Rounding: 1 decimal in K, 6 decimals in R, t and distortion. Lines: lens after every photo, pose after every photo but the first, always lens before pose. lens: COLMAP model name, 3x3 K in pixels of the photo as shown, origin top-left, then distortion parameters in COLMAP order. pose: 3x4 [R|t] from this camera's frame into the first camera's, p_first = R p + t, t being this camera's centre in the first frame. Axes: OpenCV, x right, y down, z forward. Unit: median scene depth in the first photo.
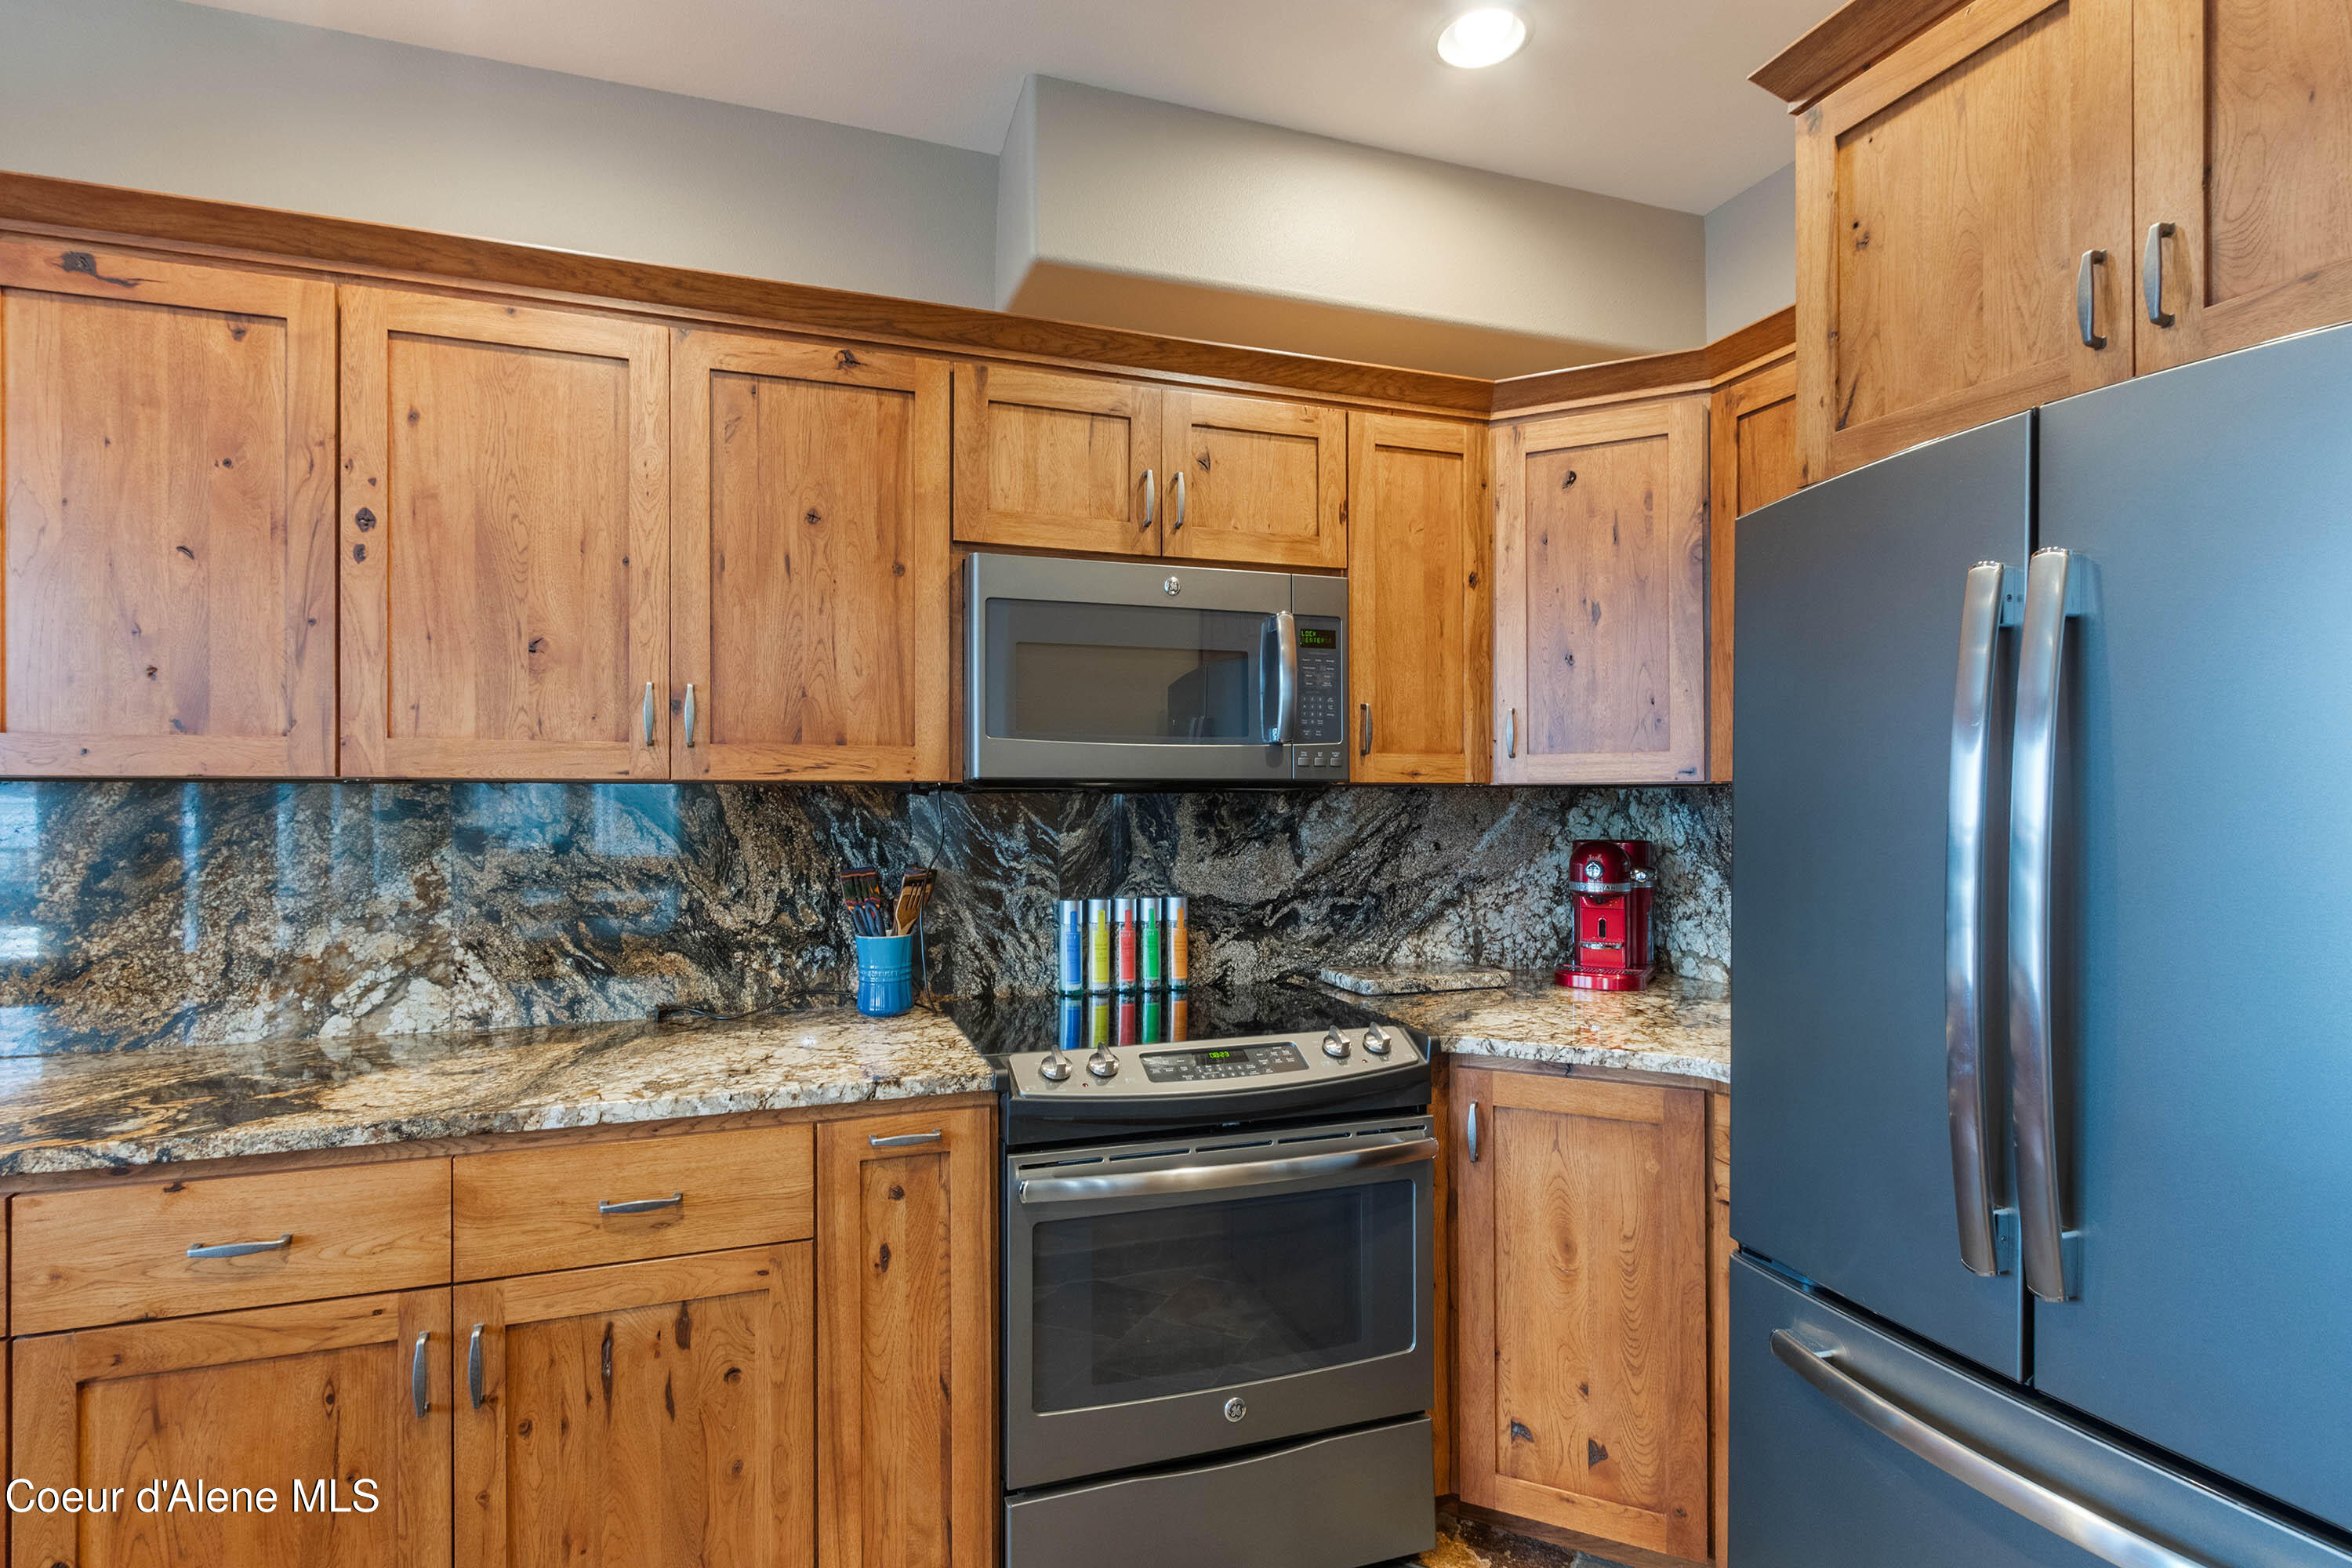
lens RADIAL K [[1102.4, 0, 1137.2], [0, 1102.4, 790.6], [0, 0, 1]] dist [0.005599, -0.001699]
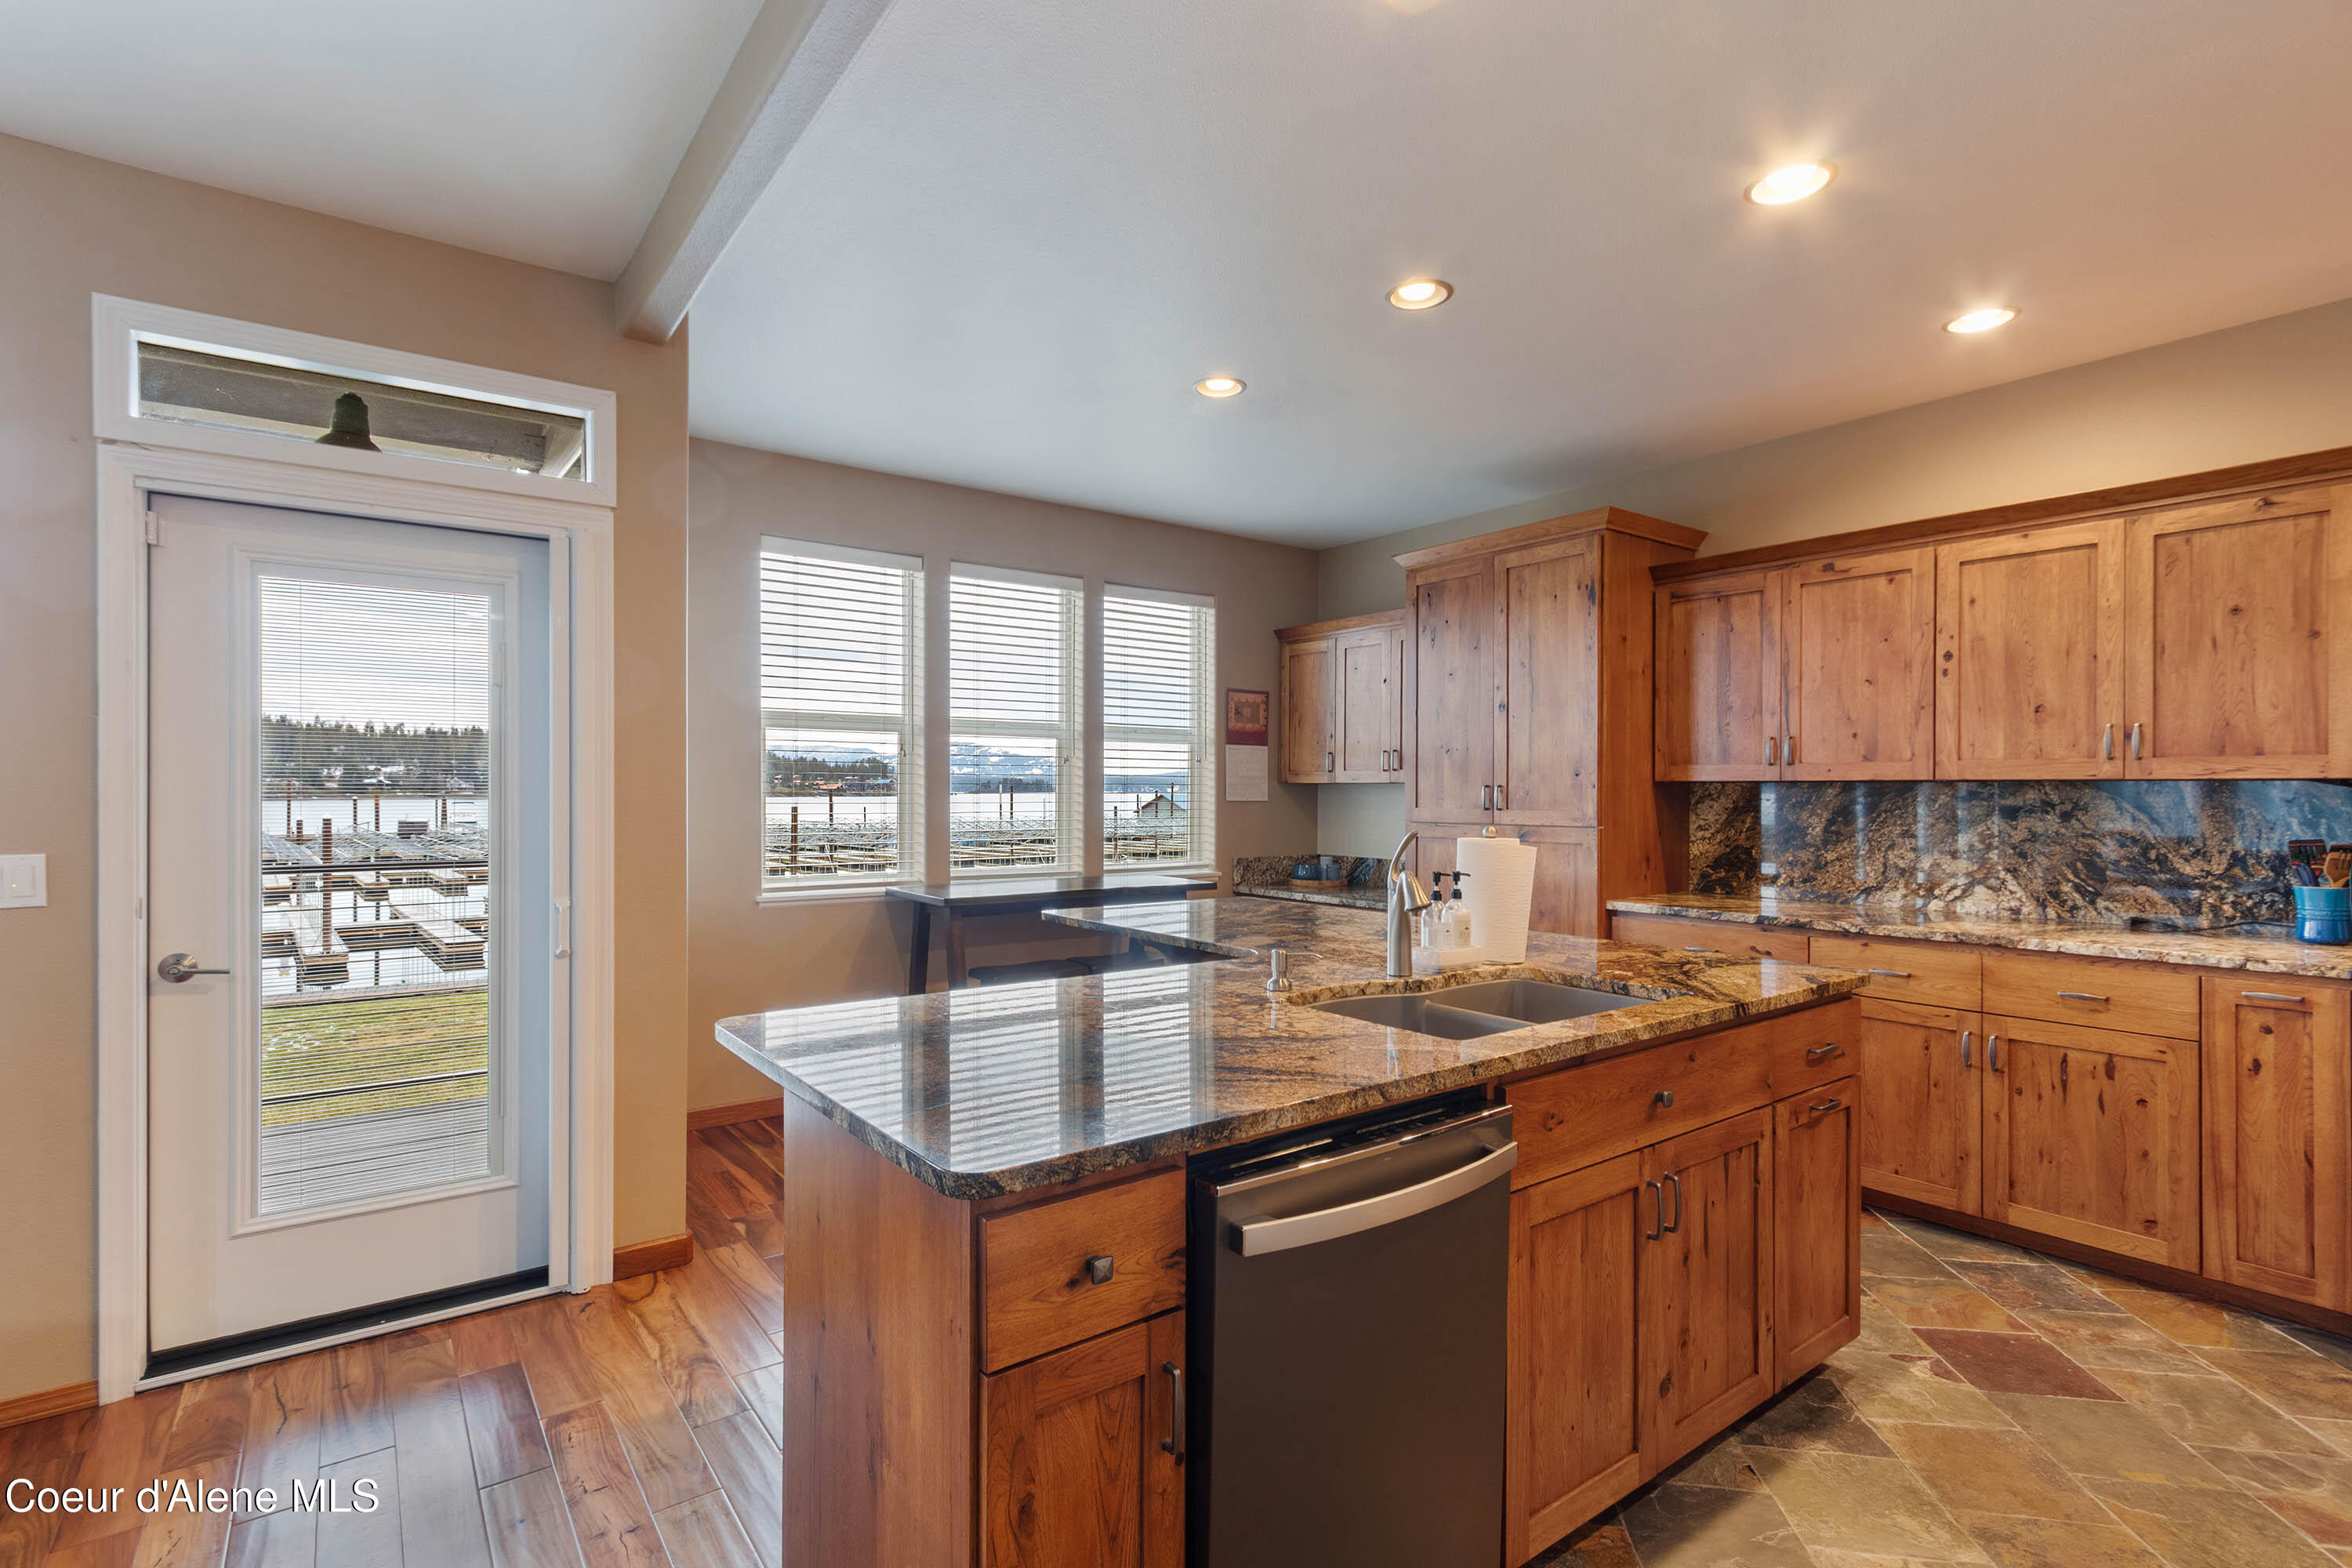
lens RADIAL K [[1102.4, 0, 1129.1], [0, 1102.4, 803.8], [0, 0, 1]] dist [0.005599, -0.001699]
pose [[0.281926, 0.011965, -0.959362, 0.846038], [0.006263, 0.999878, 0.014311, -0.006068], [0.959416, -0.010043, 0.281816, -1.042761]]
